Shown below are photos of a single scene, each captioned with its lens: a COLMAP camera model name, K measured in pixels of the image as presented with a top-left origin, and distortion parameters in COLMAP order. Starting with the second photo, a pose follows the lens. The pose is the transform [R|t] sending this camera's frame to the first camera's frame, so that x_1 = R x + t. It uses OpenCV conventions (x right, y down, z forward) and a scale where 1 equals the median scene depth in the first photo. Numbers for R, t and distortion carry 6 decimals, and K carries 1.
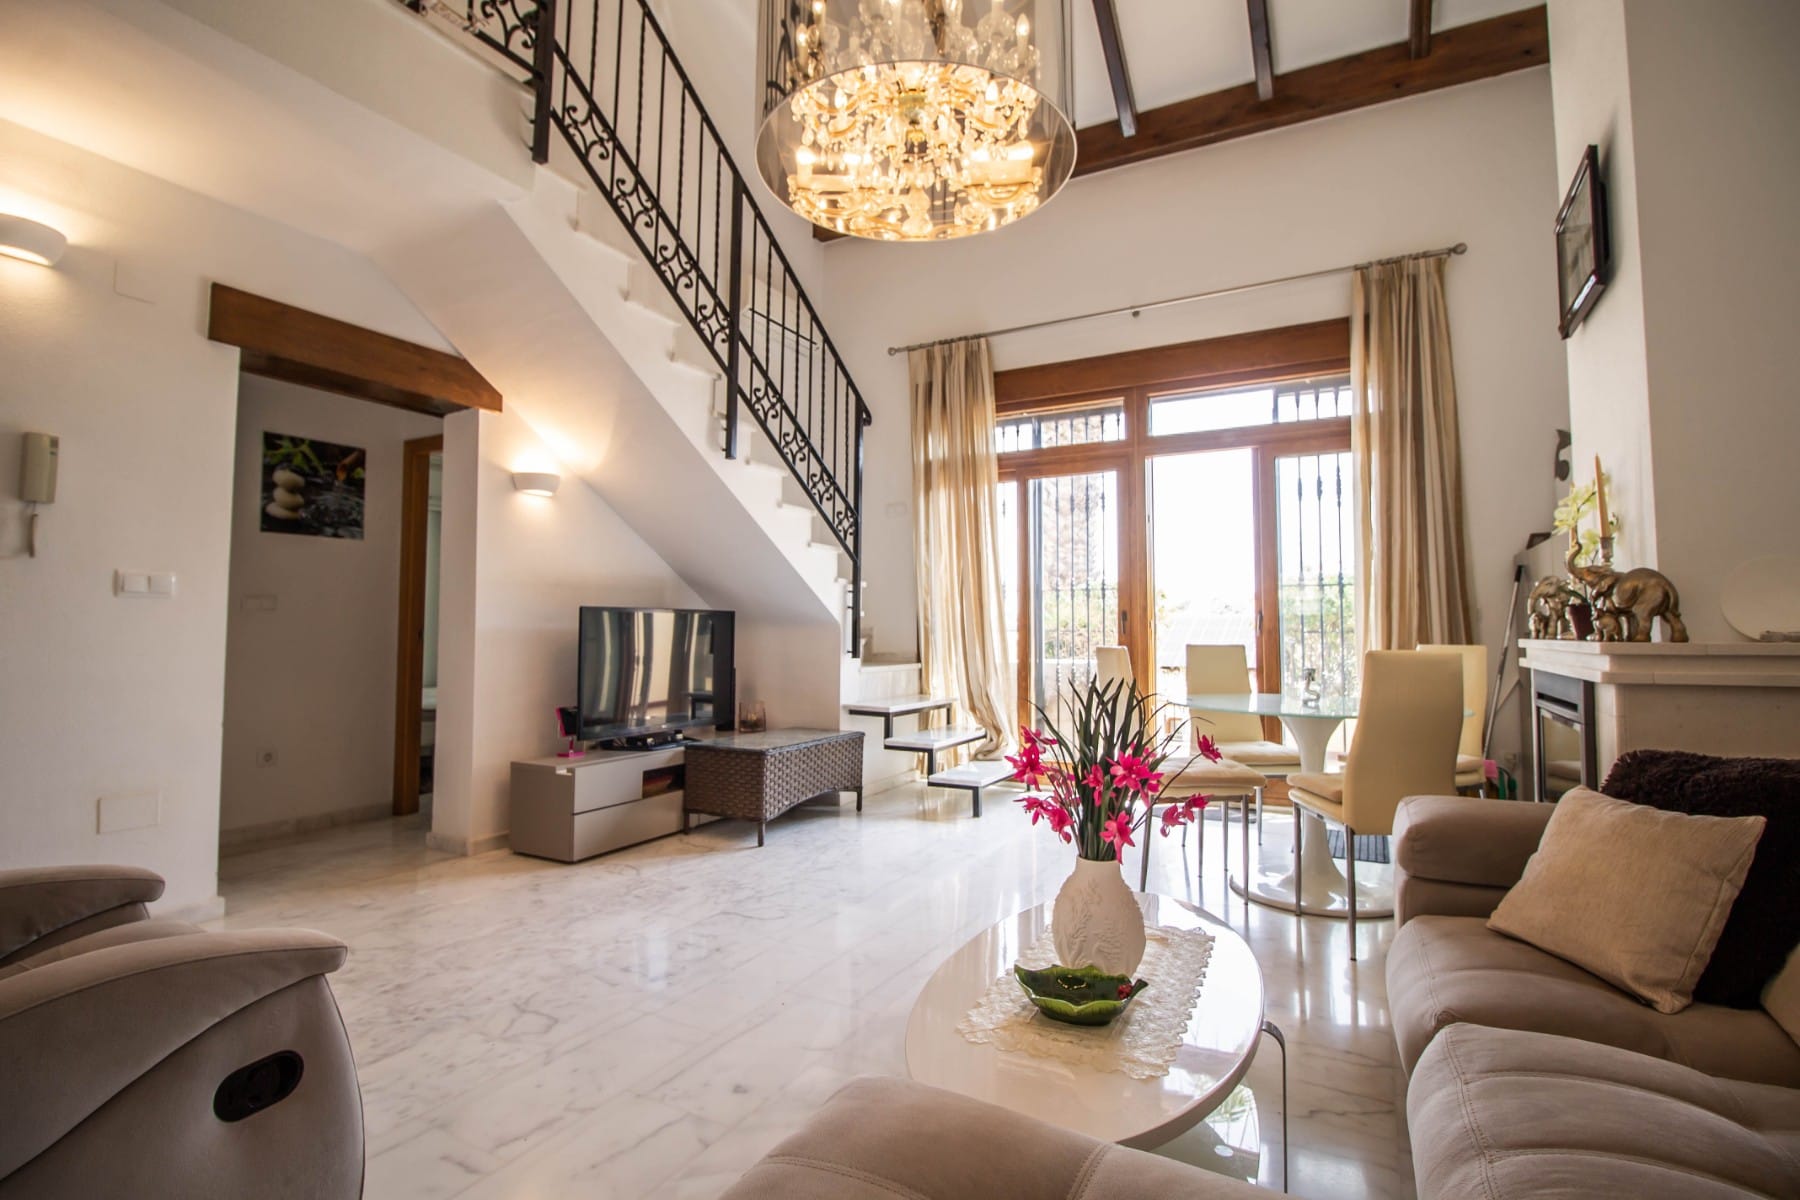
lens RADIAL K [[846.6, 0, 899.7], [0, 846.6, 589.7], [0, 0, 1]] dist [0.001398, -0.015451]
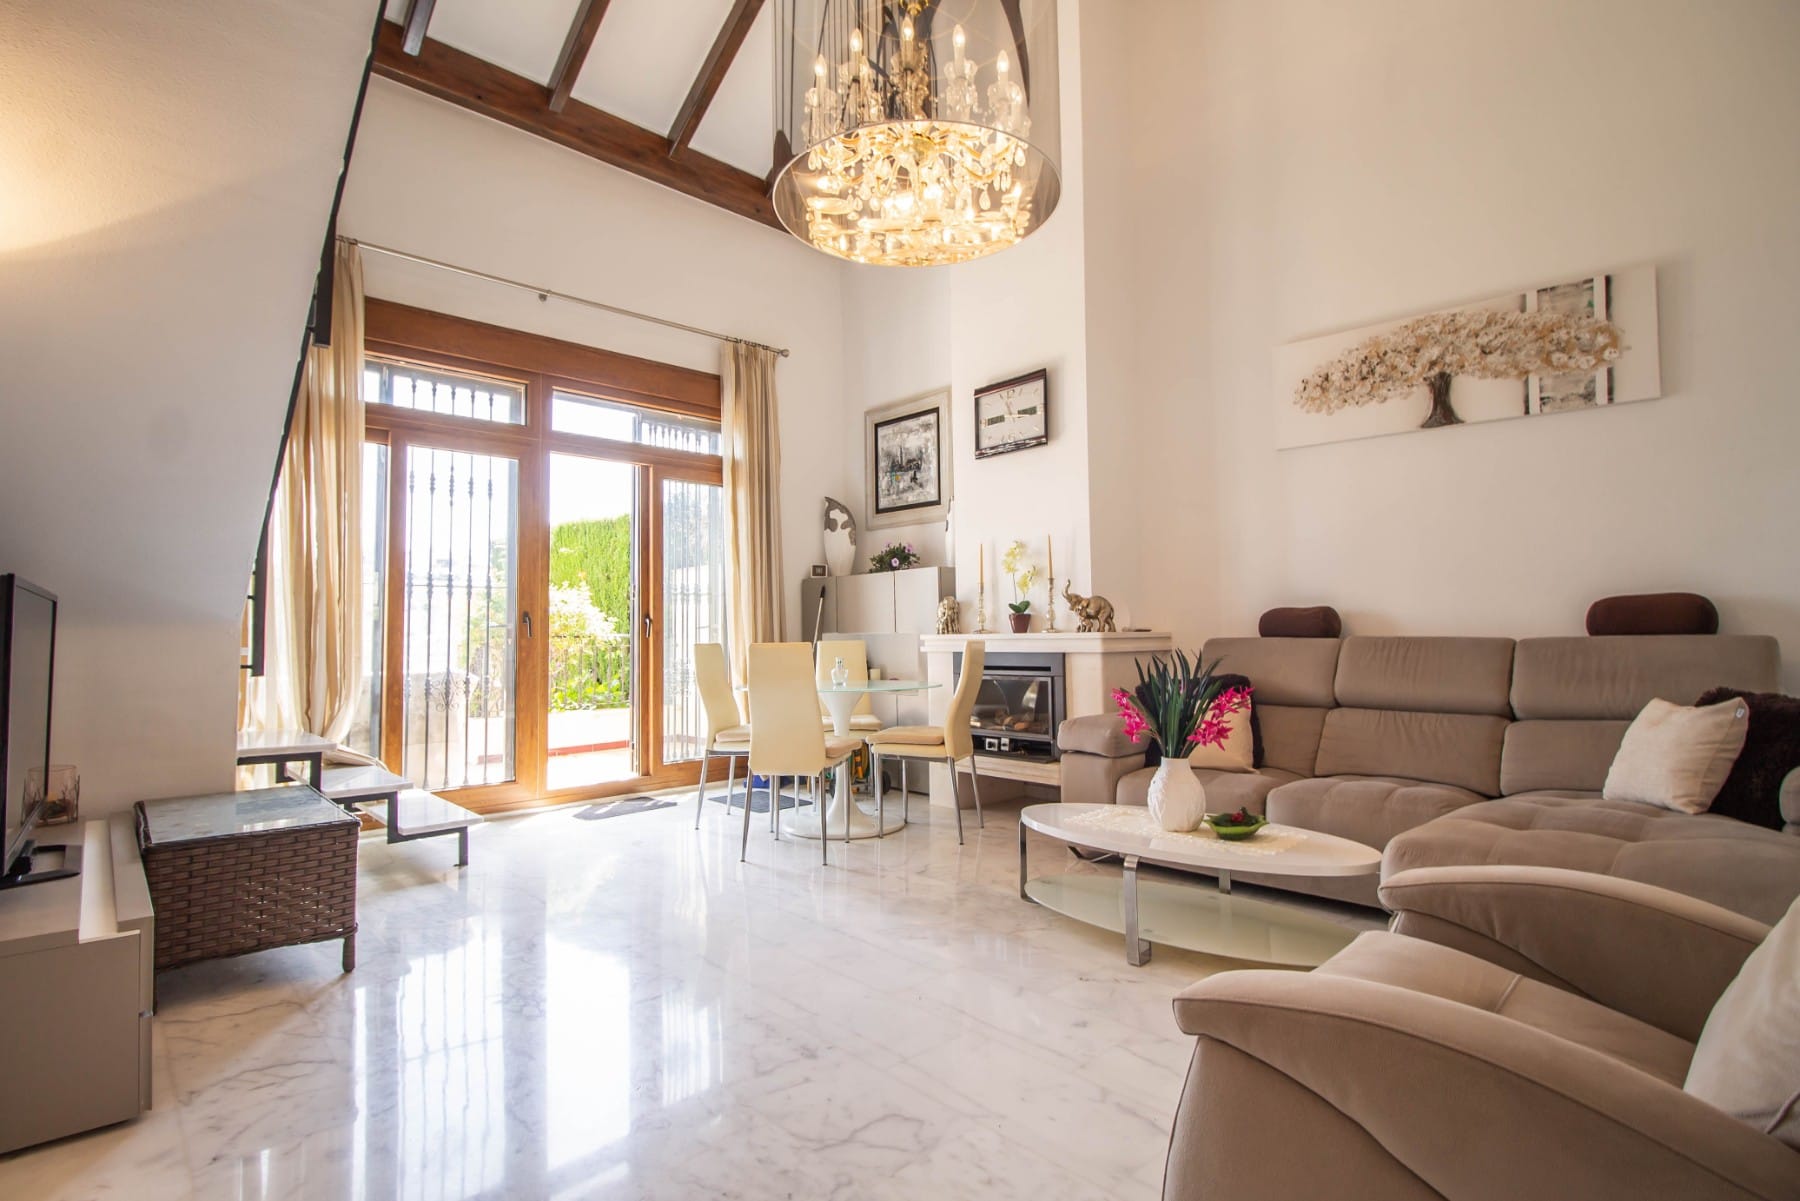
lens RADIAL K [[861.8, 0, 895.9], [0, 861.8, 605.4], [0, 0, 1]] dist [-0.001177, -0.012114]
pose [[0.313013, 0.029694, 0.949285, -0.559794], [-0.034333, 0.999212, -0.019934, 0.025124], [-0.949128, -0.026352, 0.313785, 0.360370]]
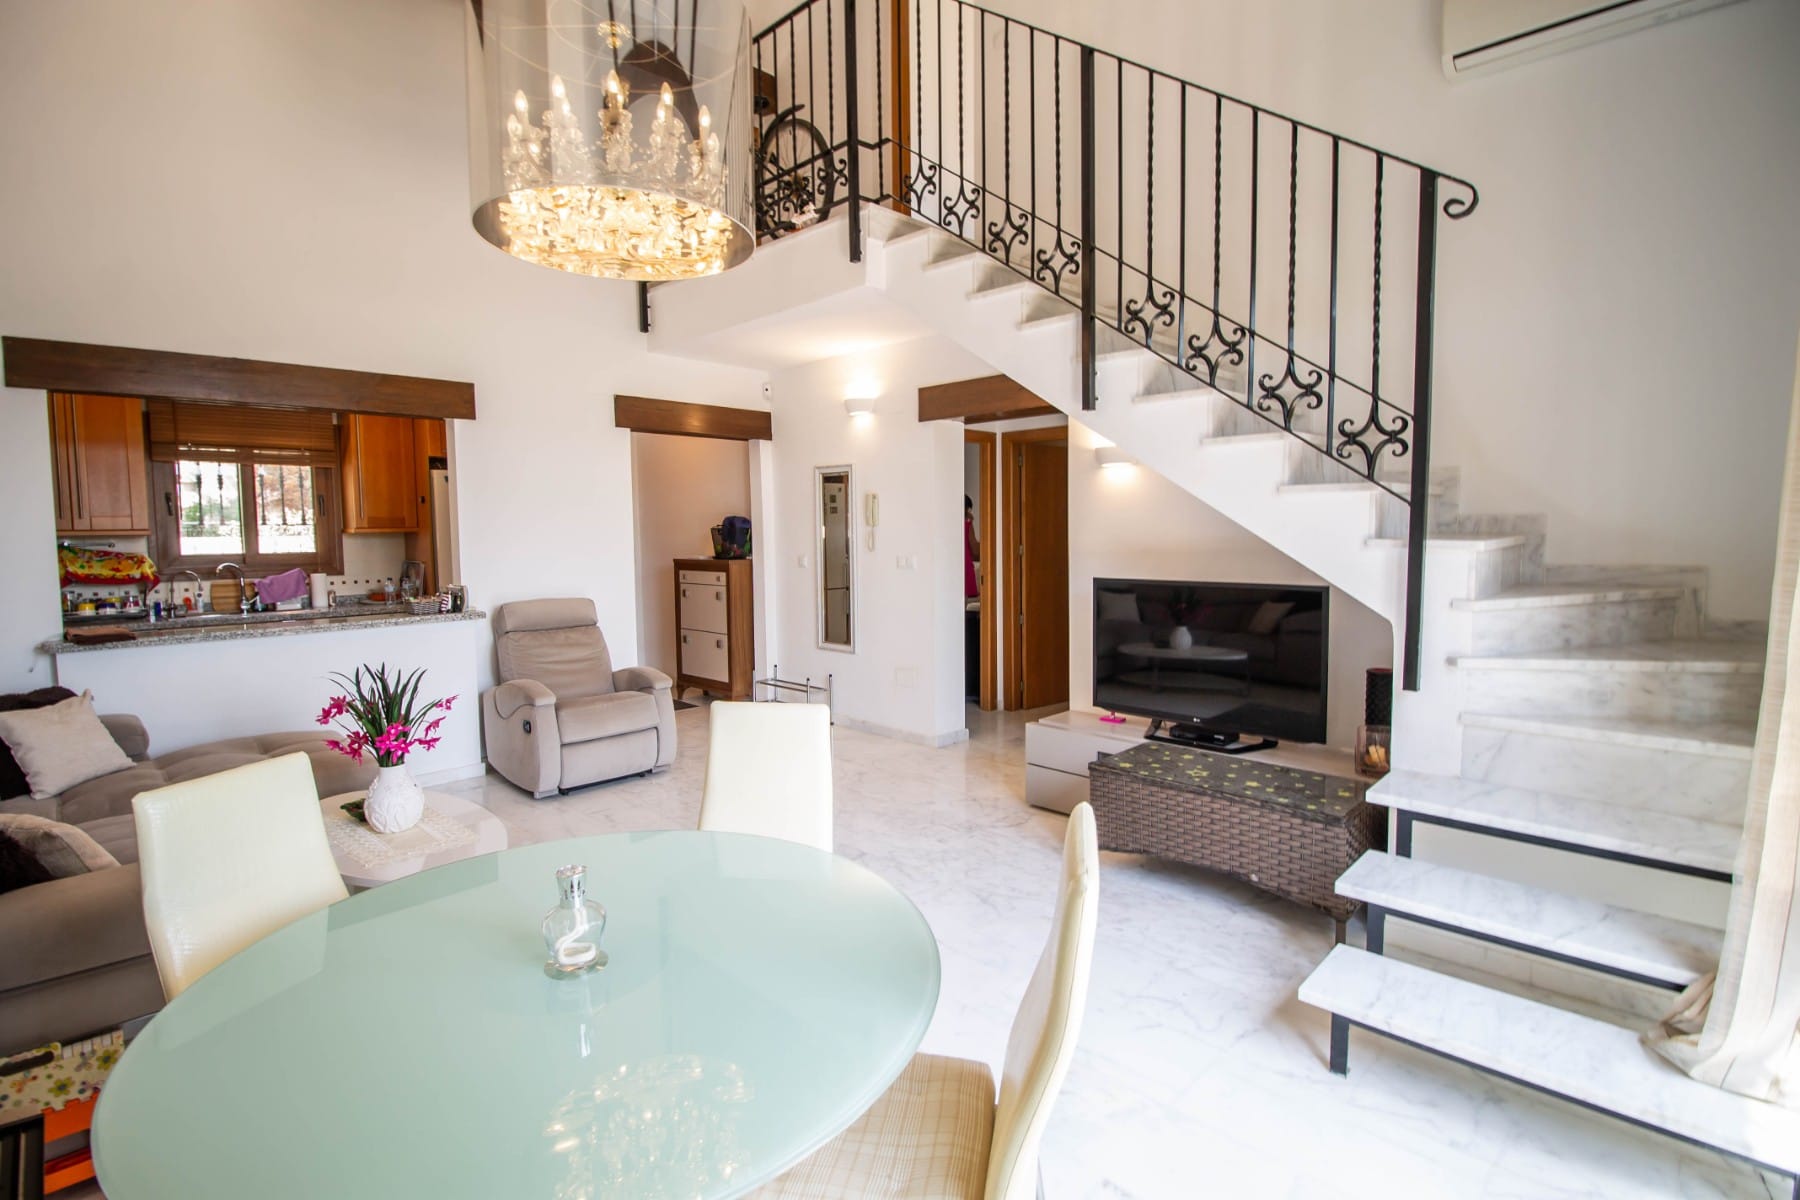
lens RADIAL K [[846.6, 0, 899.7], [0, 846.6, 589.7], [0, 0, 1]] dist [0.001398, -0.015451]
pose [[-0.278407, 0.067791, -0.958068, 0.583689], [0.058106, 0.996868, 0.053651, -0.031171], [0.958704, -0.040732, -0.281474, 0.916229]]
